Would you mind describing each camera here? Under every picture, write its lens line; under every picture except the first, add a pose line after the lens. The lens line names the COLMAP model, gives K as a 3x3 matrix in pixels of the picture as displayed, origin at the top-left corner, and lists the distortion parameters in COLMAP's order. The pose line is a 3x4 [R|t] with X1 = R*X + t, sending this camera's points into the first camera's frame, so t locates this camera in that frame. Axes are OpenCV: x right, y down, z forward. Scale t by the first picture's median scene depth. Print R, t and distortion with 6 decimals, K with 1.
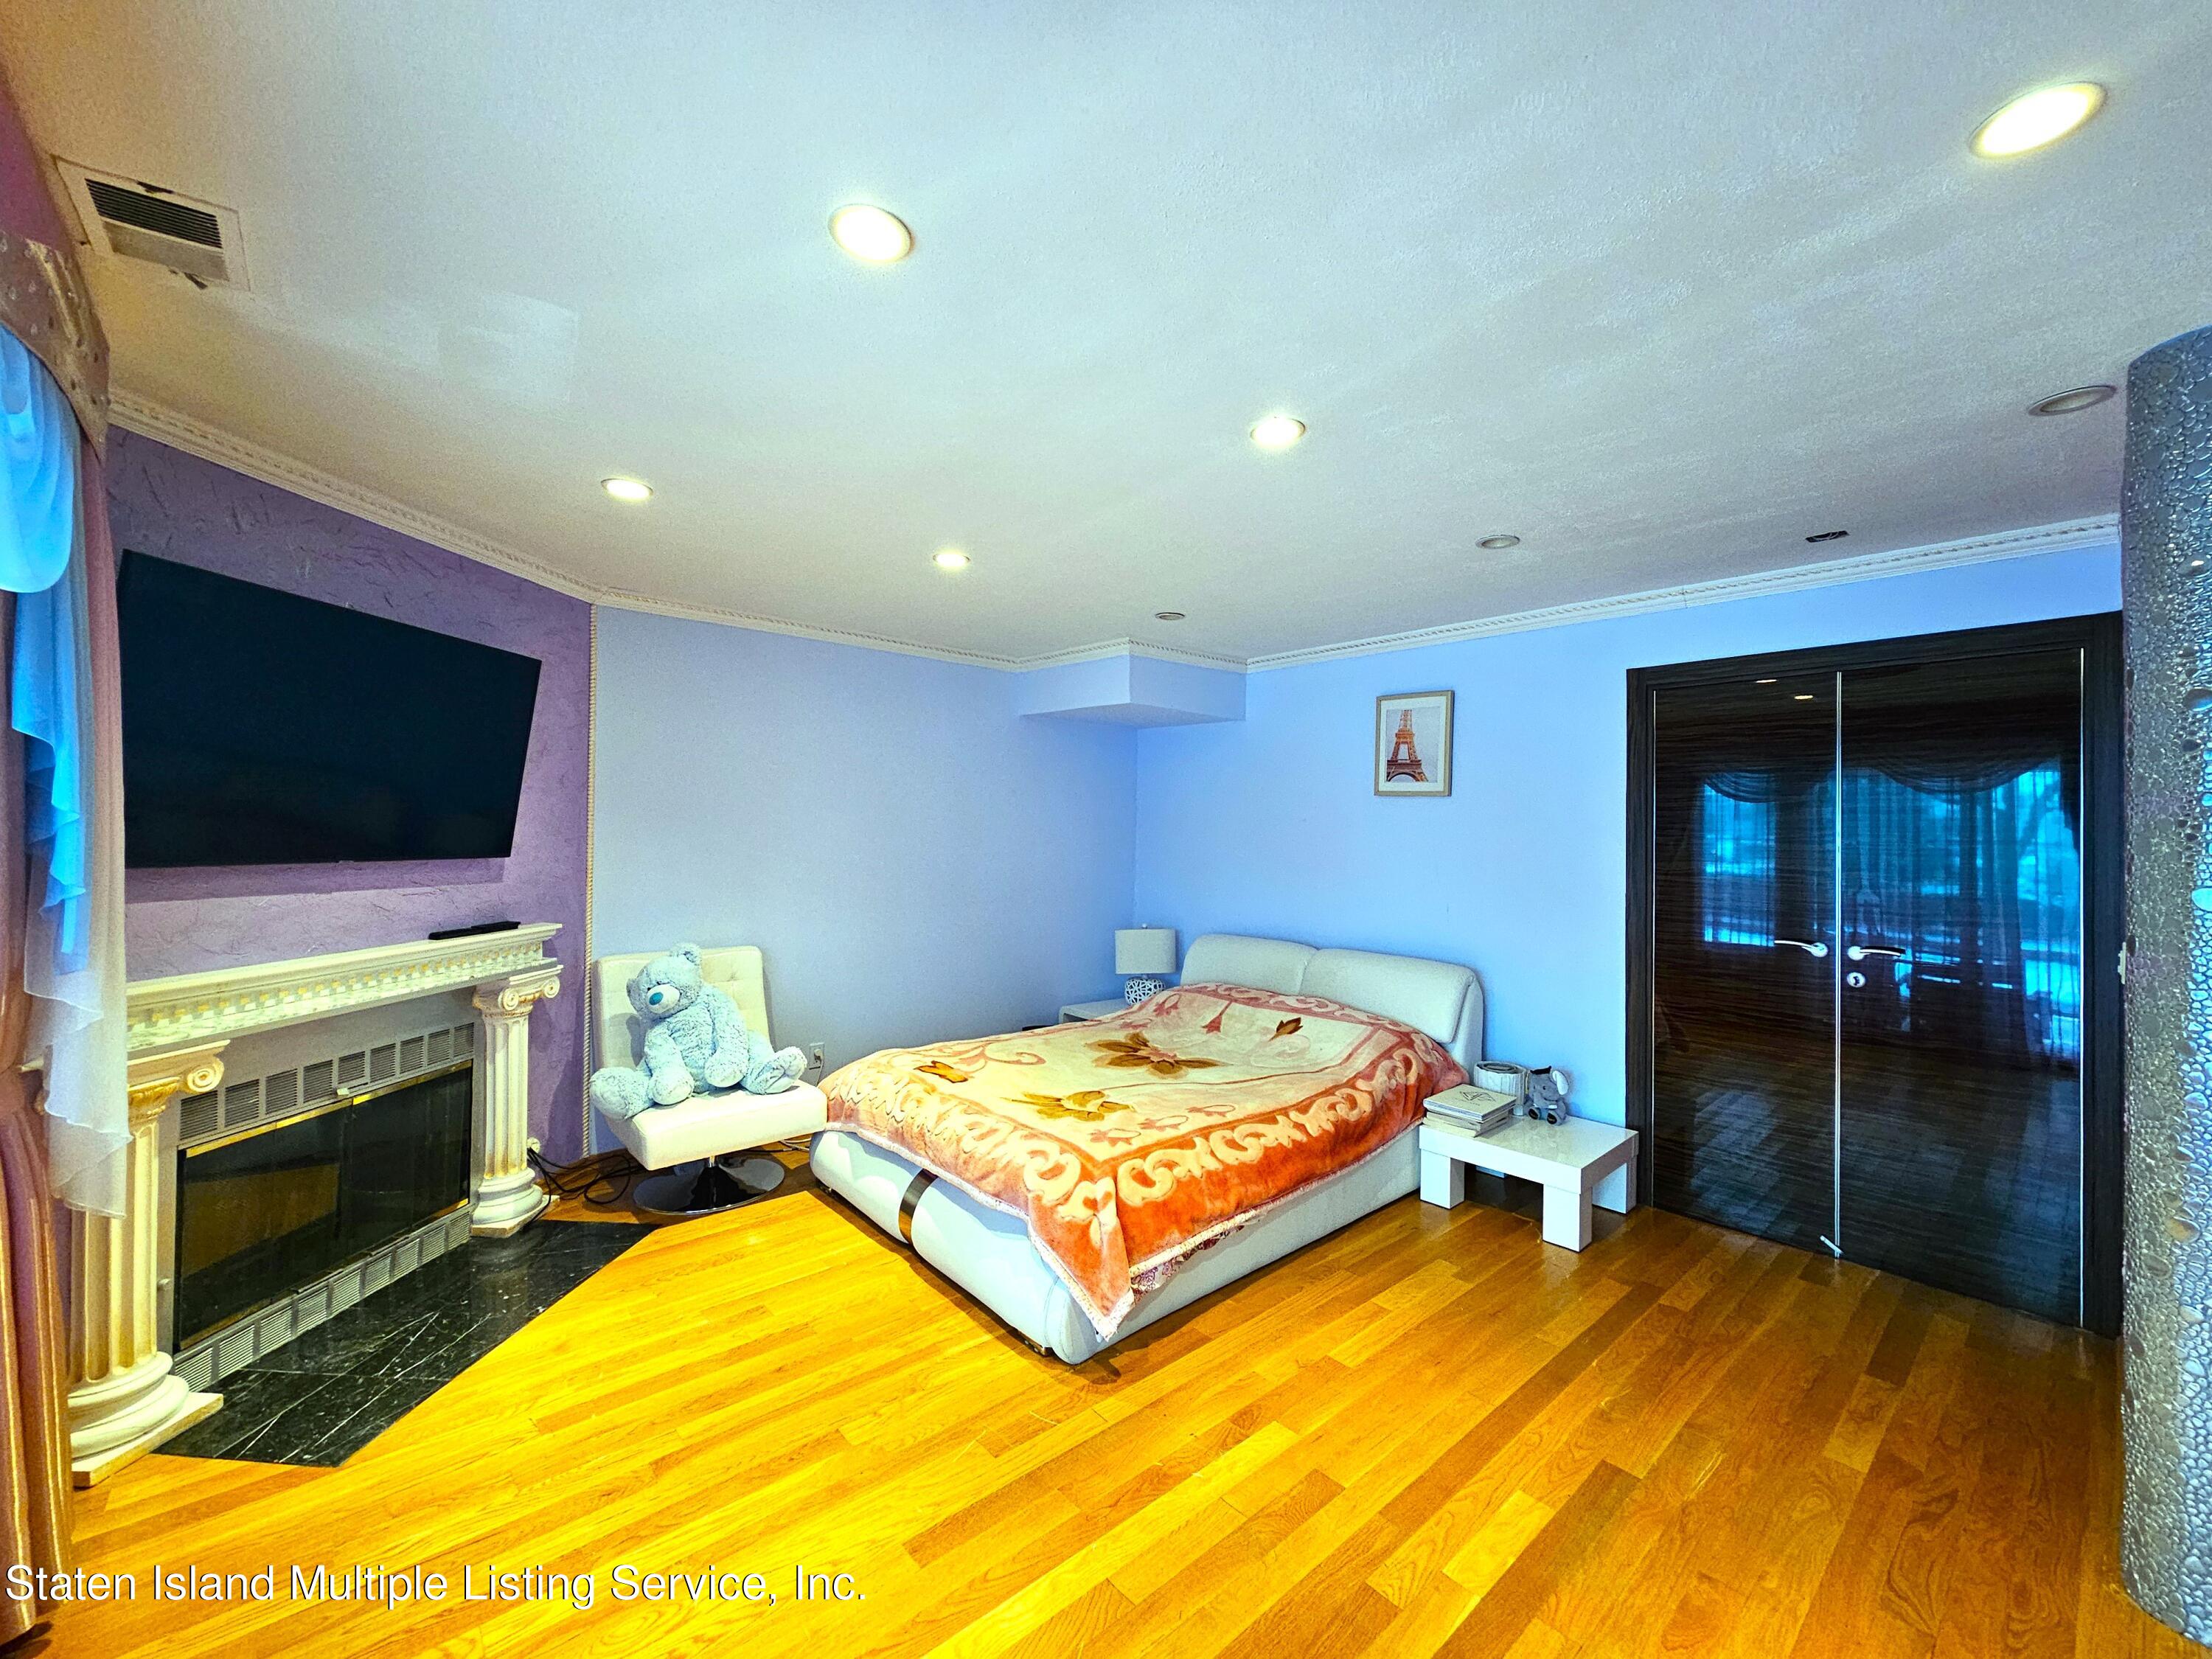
lens RADIAL K [[888.4, 0, 1106.0], [0, 888.4, 829.5], [0, 0, 1]] dist [-0.000256, -0.000073]
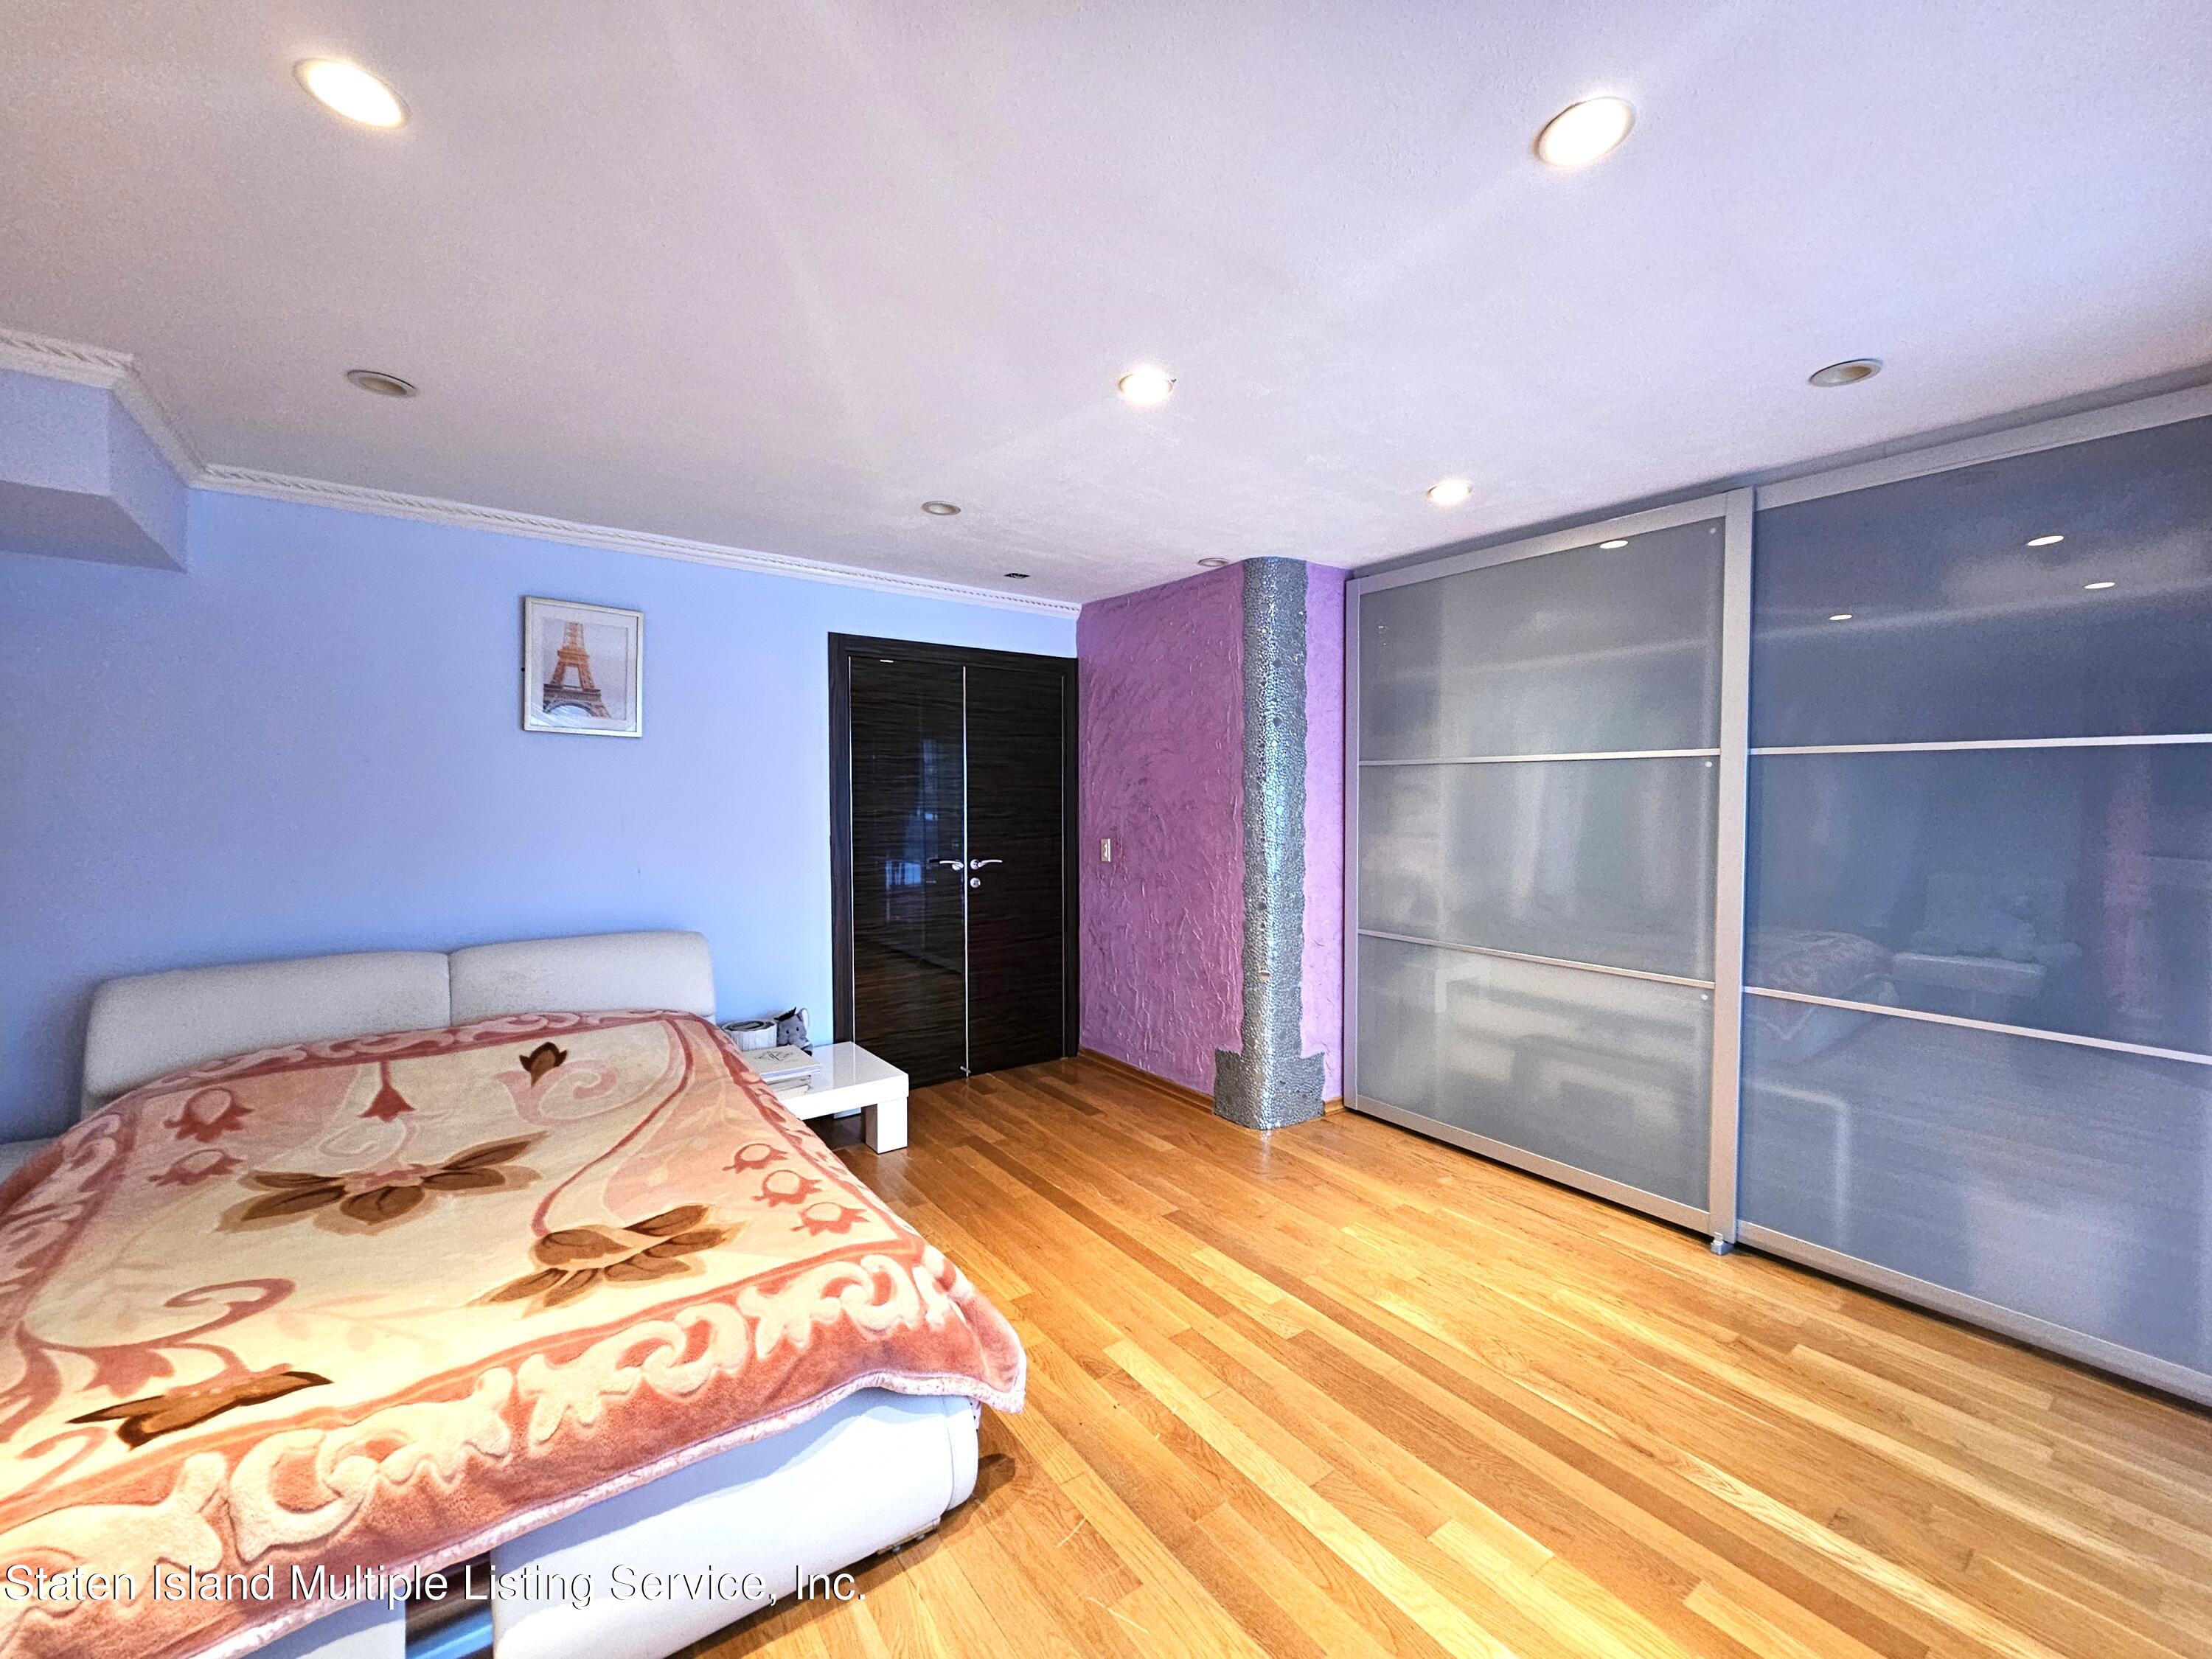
lens RADIAL K [[906.0, 0, 1106.0], [0, 906.0, 829.5], [0, 0, 1]] dist [0.001099, -0.000070]
pose [[0.089324, -0.054845, 0.994491, -0.604830], [-0.006698, 0.998427, 0.055663, -0.001139], [-0.995980, -0.011633, 0.088816, 0.660520]]
